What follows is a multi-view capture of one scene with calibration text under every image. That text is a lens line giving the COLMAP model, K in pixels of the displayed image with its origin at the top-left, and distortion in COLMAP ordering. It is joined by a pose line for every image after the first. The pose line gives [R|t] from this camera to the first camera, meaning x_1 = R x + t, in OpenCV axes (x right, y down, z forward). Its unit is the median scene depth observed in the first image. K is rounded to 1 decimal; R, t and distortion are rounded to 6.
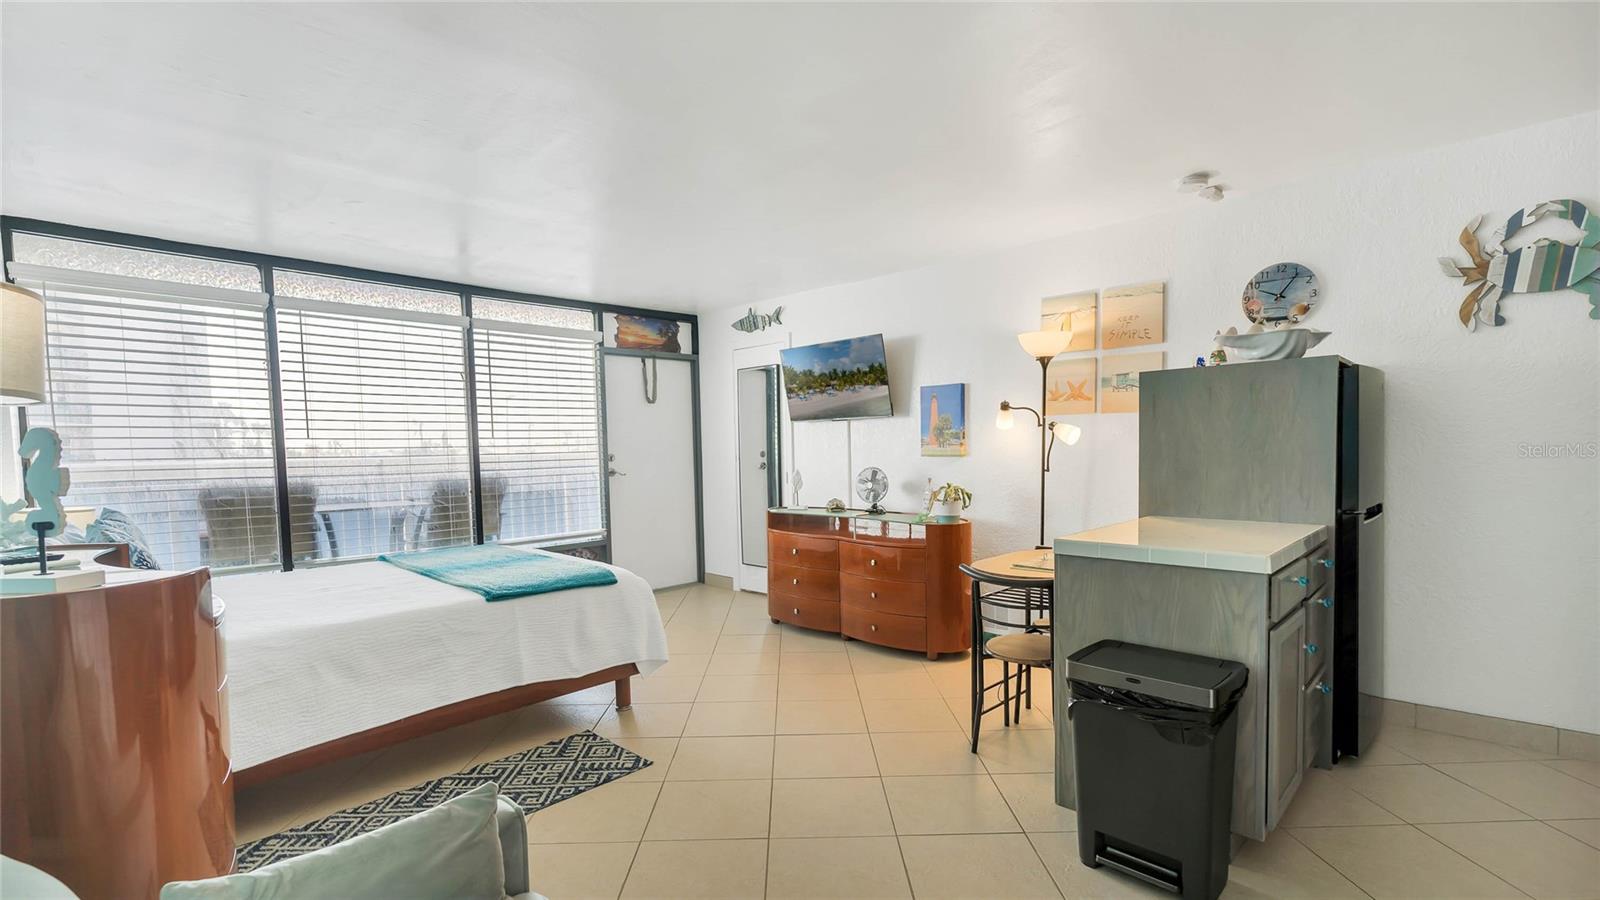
lens RADIAL K [[746.0, 0, 773.6], [0, 746.0, 493.2], [0, 0, 1]] dist [0.002276, 0.000681]
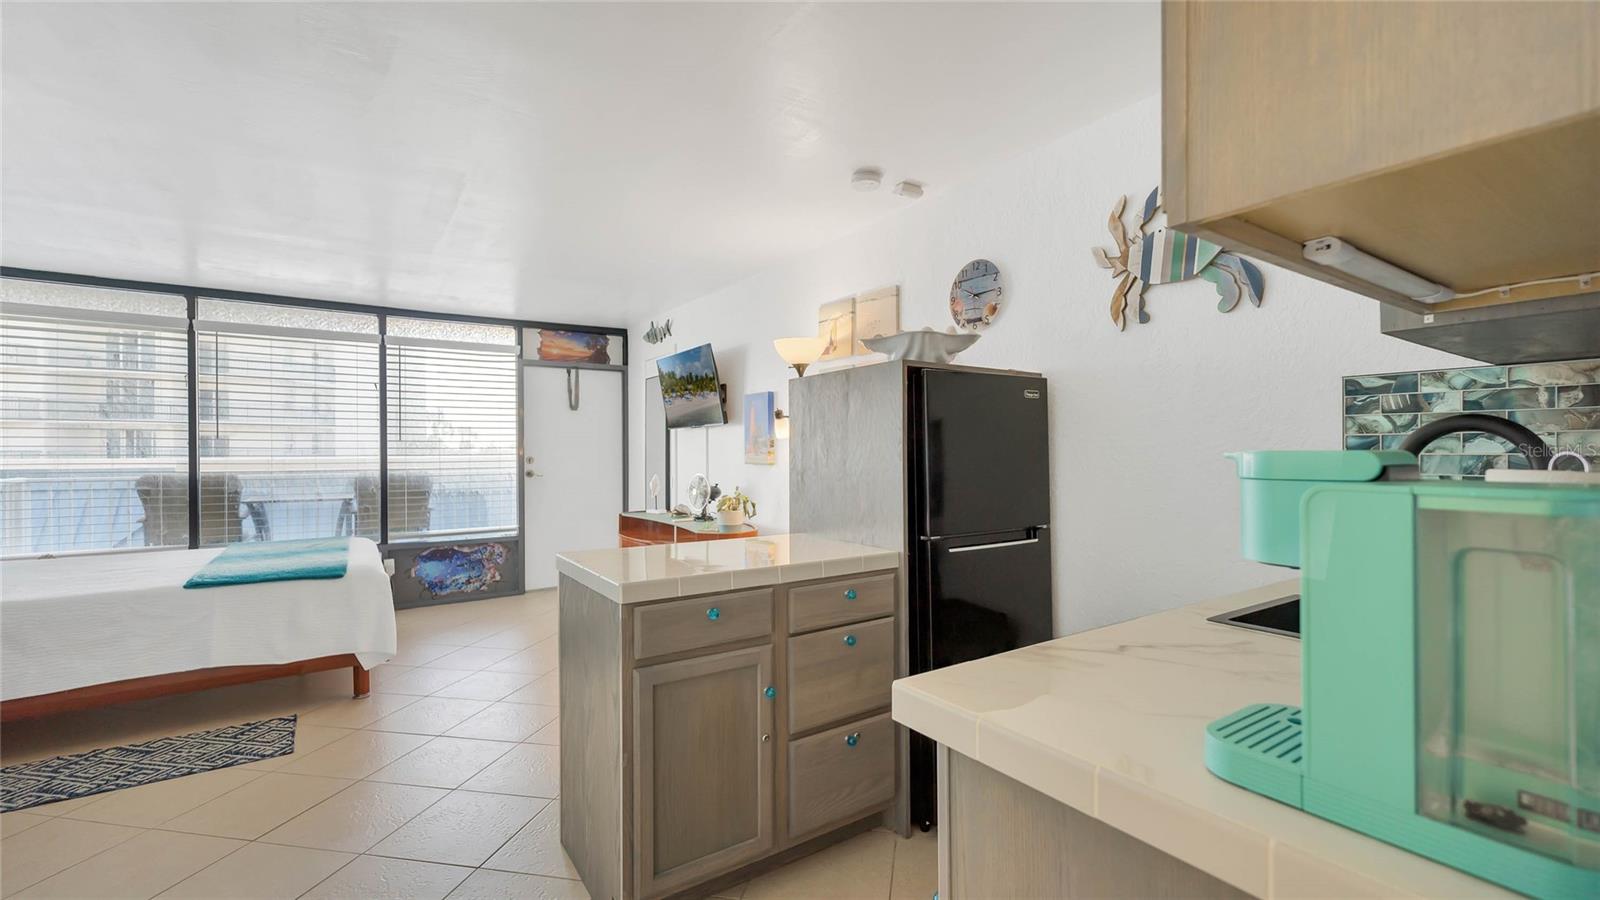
lens RADIAL K [[702.6, 0, 800.0], [0, 702.6, 450.0], [0, 0, 1]] dist [0.001412, 0.000126]
pose [[0.979983, 0.014277, -0.198570, 0.448388], [-0.026898, 0.997775, -0.061007, -0.012562], [0.197258, 0.065127, 0.978186, 0.091793]]
